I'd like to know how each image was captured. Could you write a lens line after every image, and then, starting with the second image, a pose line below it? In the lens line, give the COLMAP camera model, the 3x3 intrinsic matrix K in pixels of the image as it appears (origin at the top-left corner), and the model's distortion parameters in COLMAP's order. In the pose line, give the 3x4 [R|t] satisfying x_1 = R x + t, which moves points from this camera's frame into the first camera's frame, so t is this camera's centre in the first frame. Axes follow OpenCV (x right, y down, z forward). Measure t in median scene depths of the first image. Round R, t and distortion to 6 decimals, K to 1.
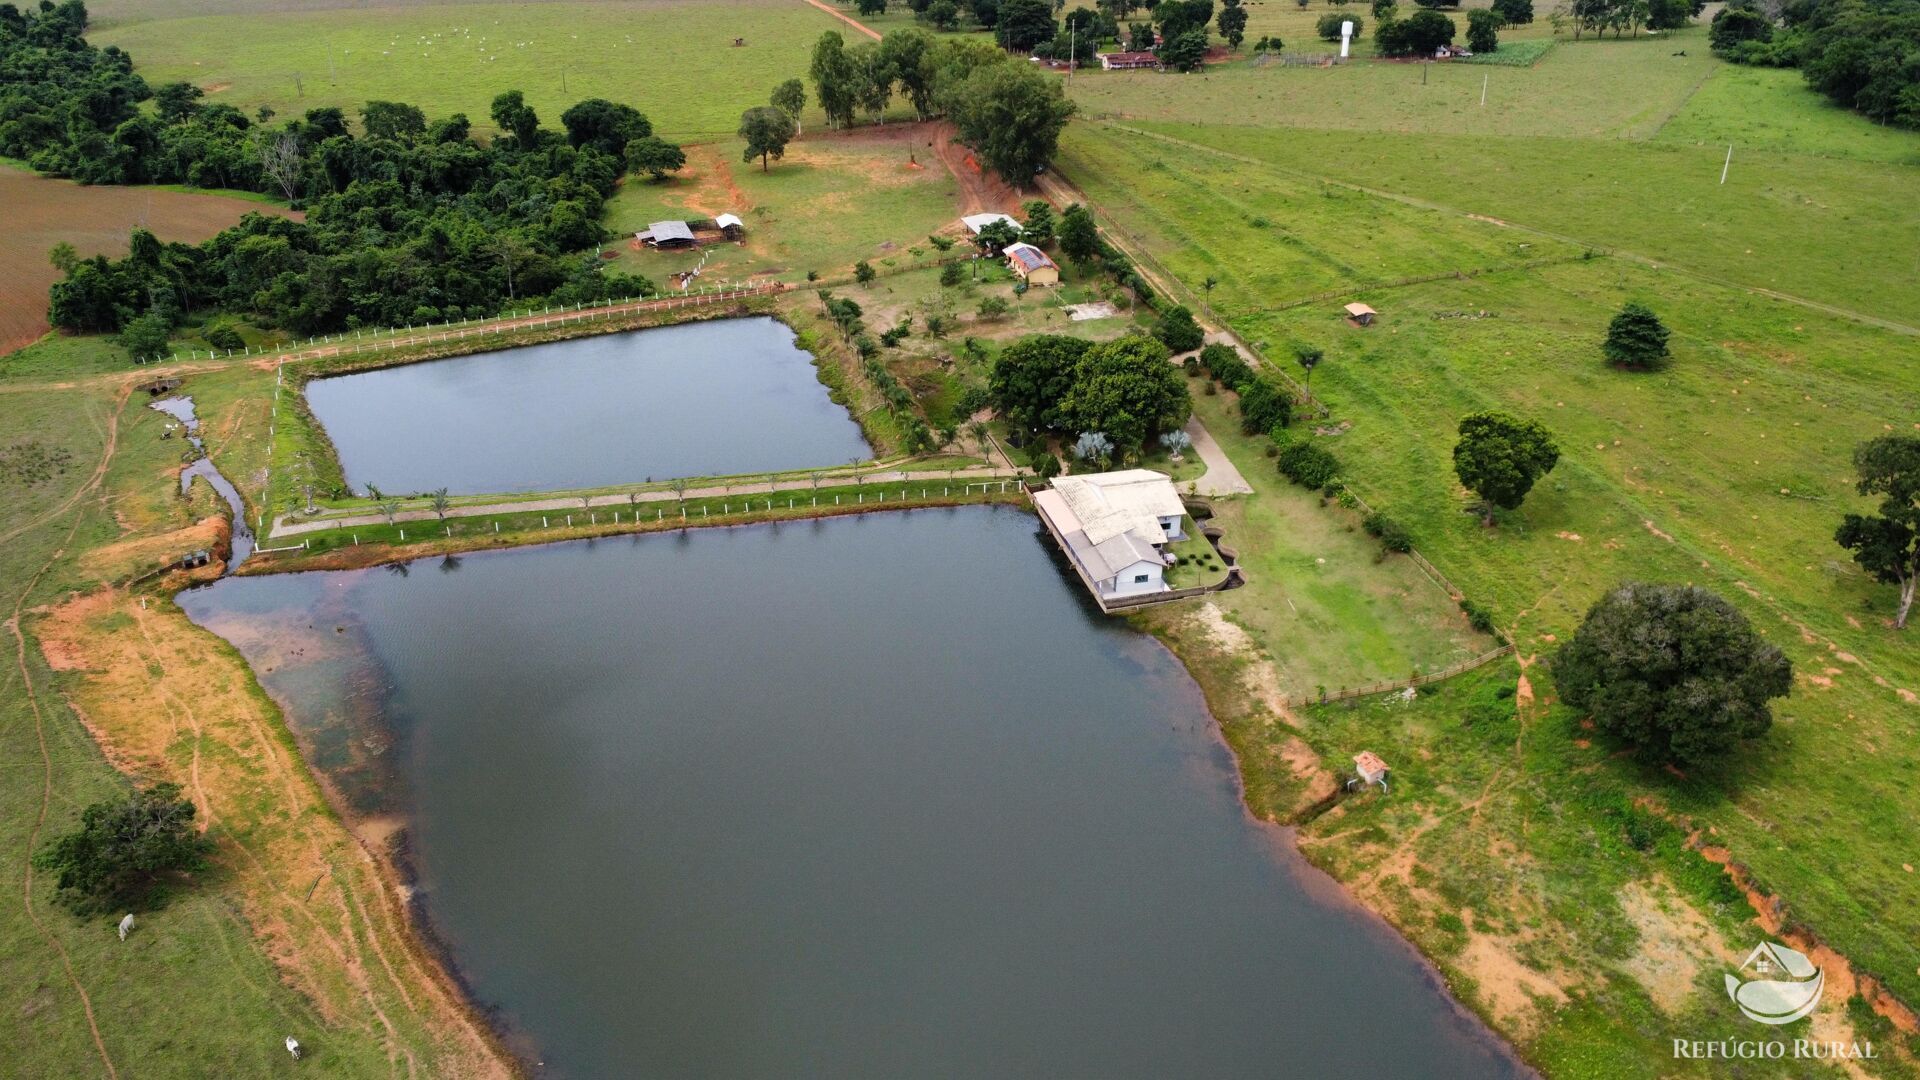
lens RADIAL K [[1469.3, 0, 964.5], [0, 1469.3, 534.9], [0, 0, 1]] dist [0.007420, -0.015361]
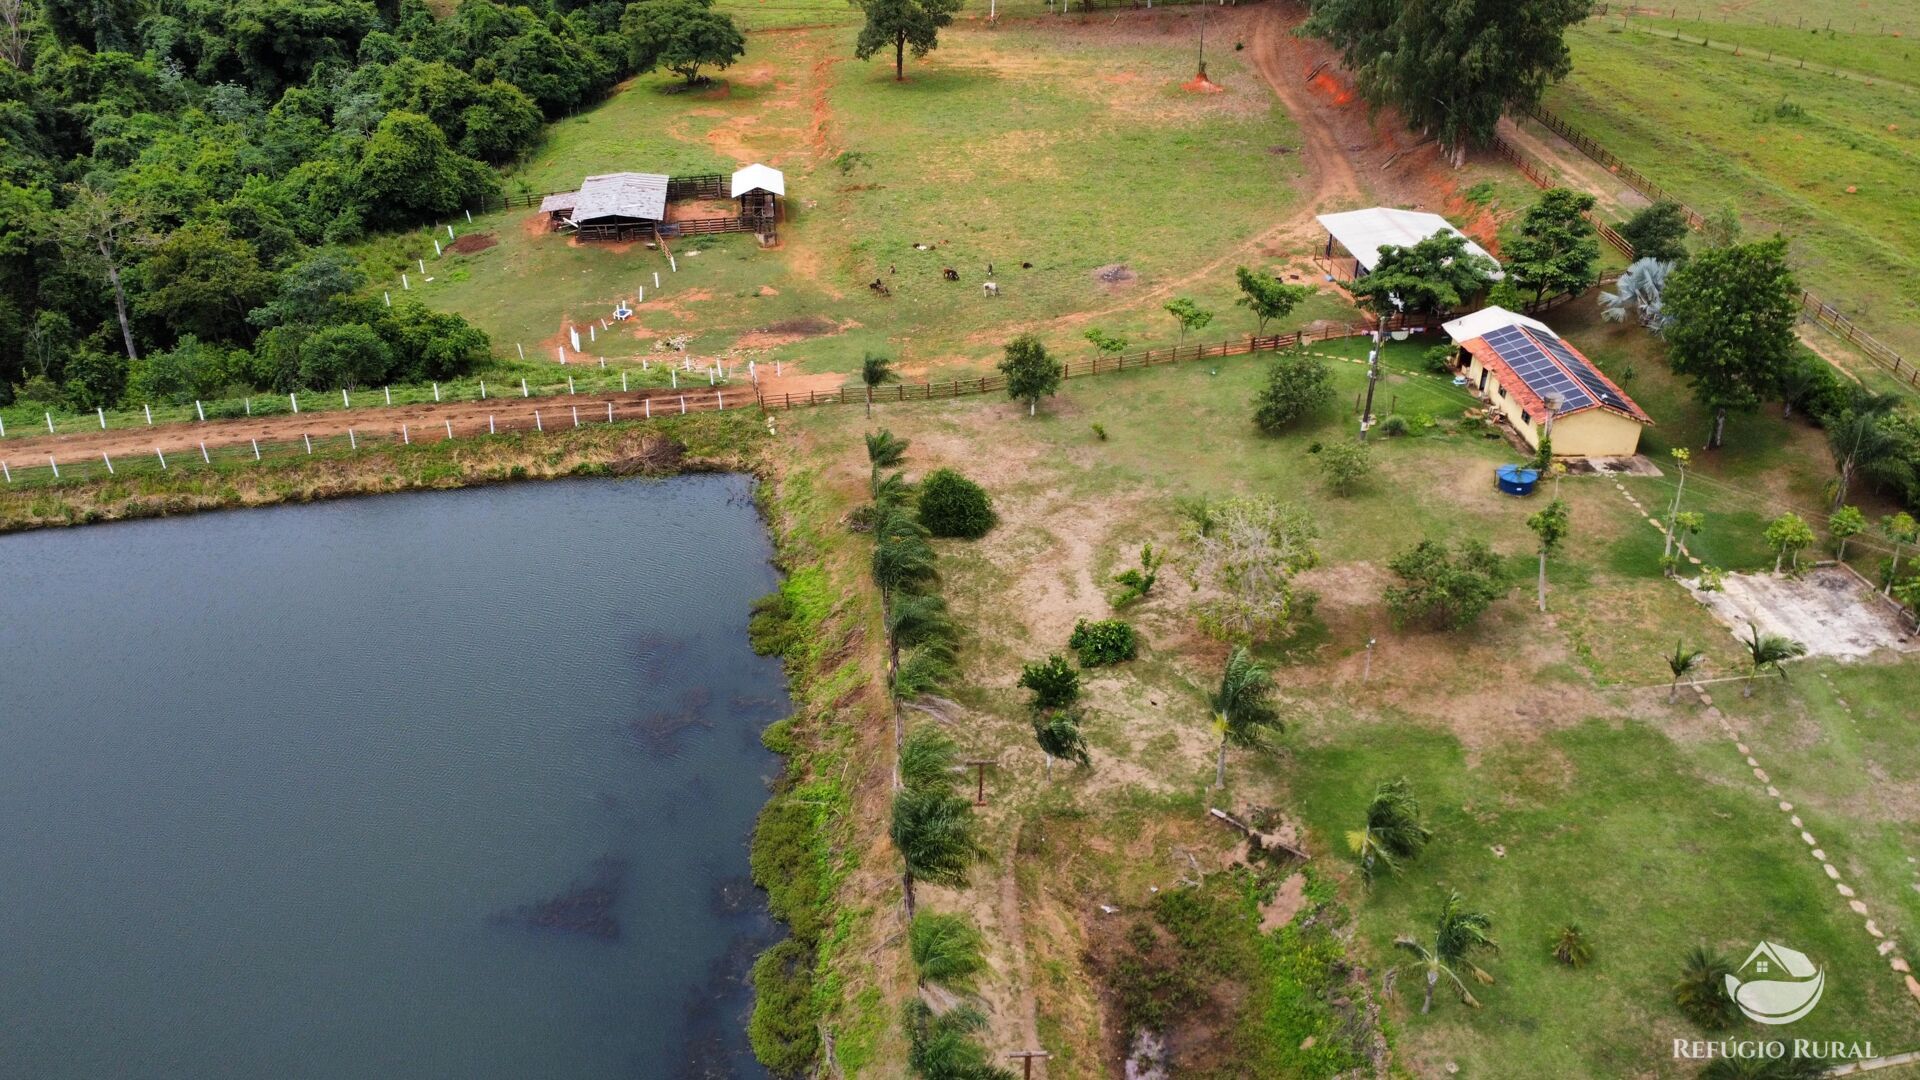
lens RADIAL K [[1469.3, 0, 961.2], [0, 1469.3, 537.8], [0, 0, 1]] dist [0.007420, -0.015361]
pose [[0.981309, 0.105372, -0.161025, -0.023275], [-0.099236, 0.994014, 0.045709, -0.143662], [0.164877, -0.028875, 0.985891, 0.617516]]
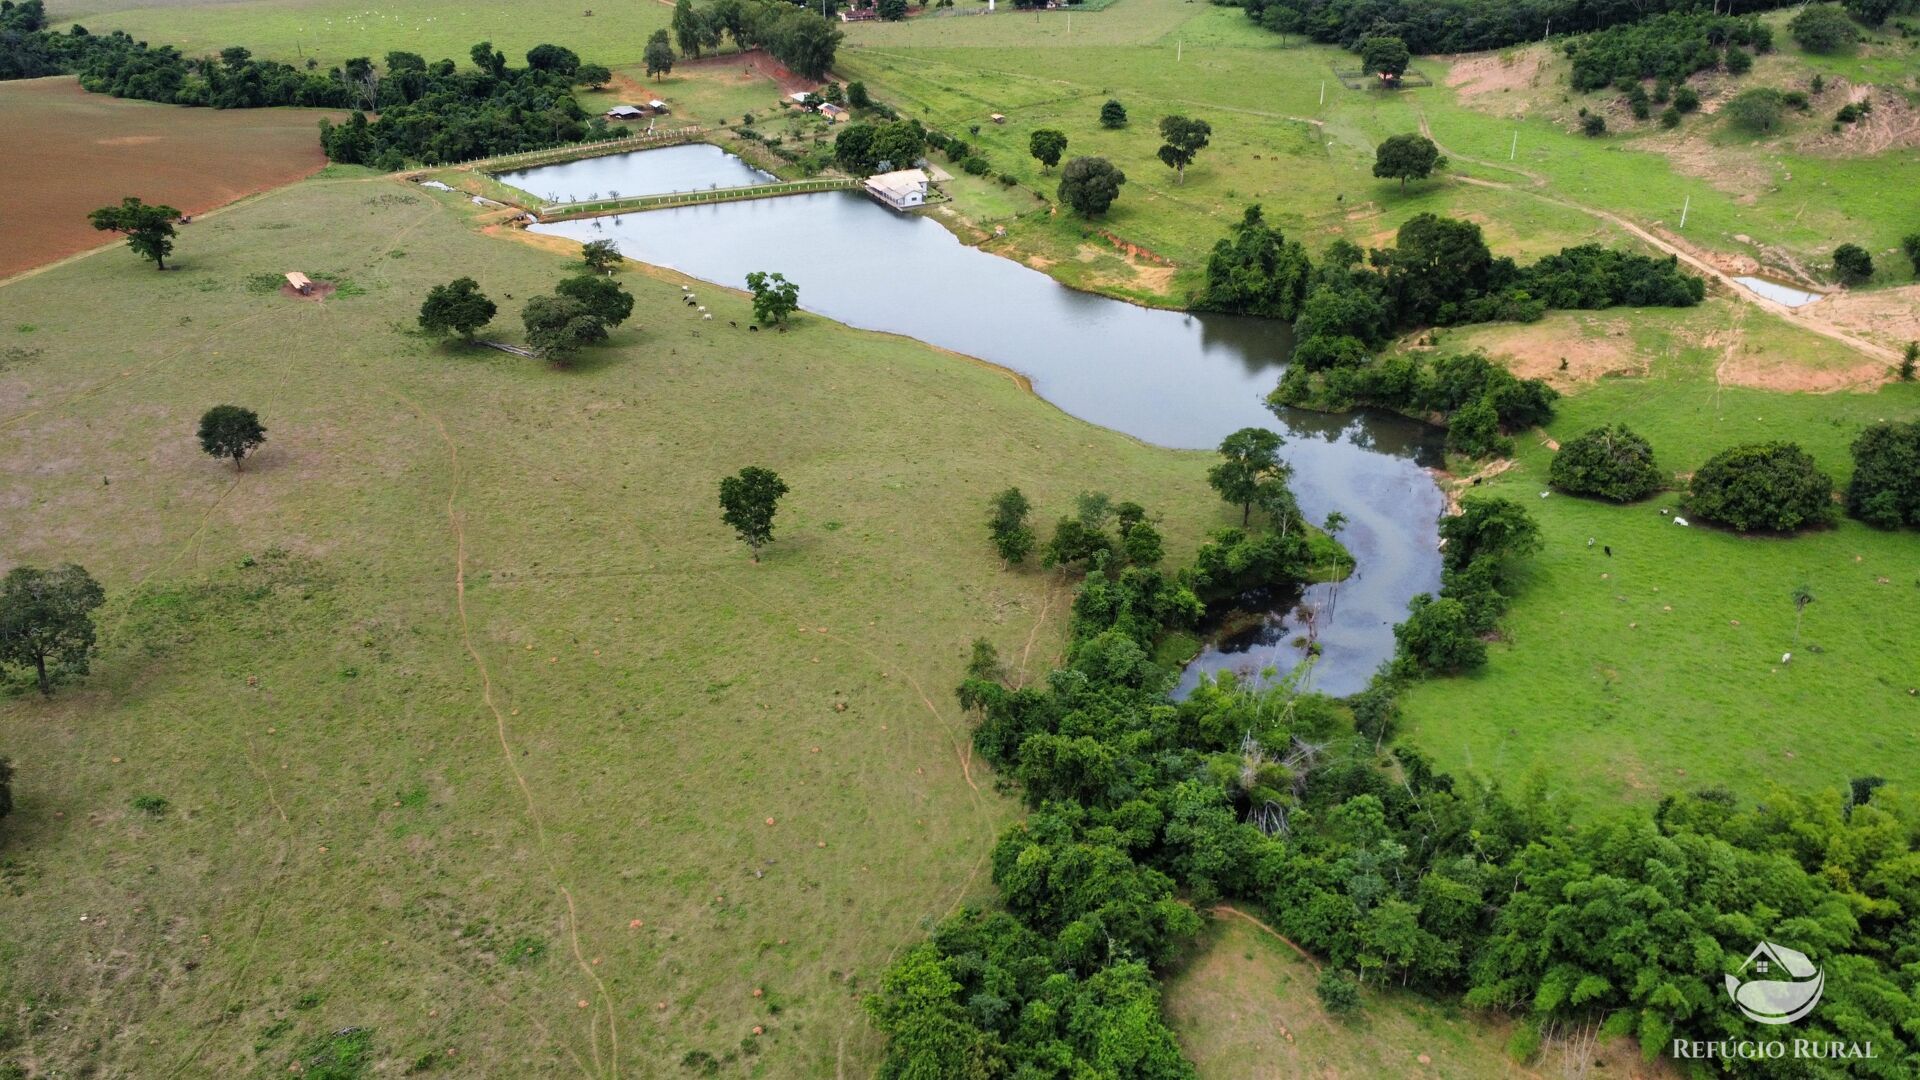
lens RADIAL K [[1469.3, 0, 954.8], [0, 1469.3, 543.1], [0, 0, 1]] dist [0.007420, -0.015361]
pose [[0.979668, -0.093608, 0.177446, -0.183367], [0.091414, 0.995602, 0.020520, 0.333253], [-0.178586, -0.003882, 0.983917, -0.875710]]
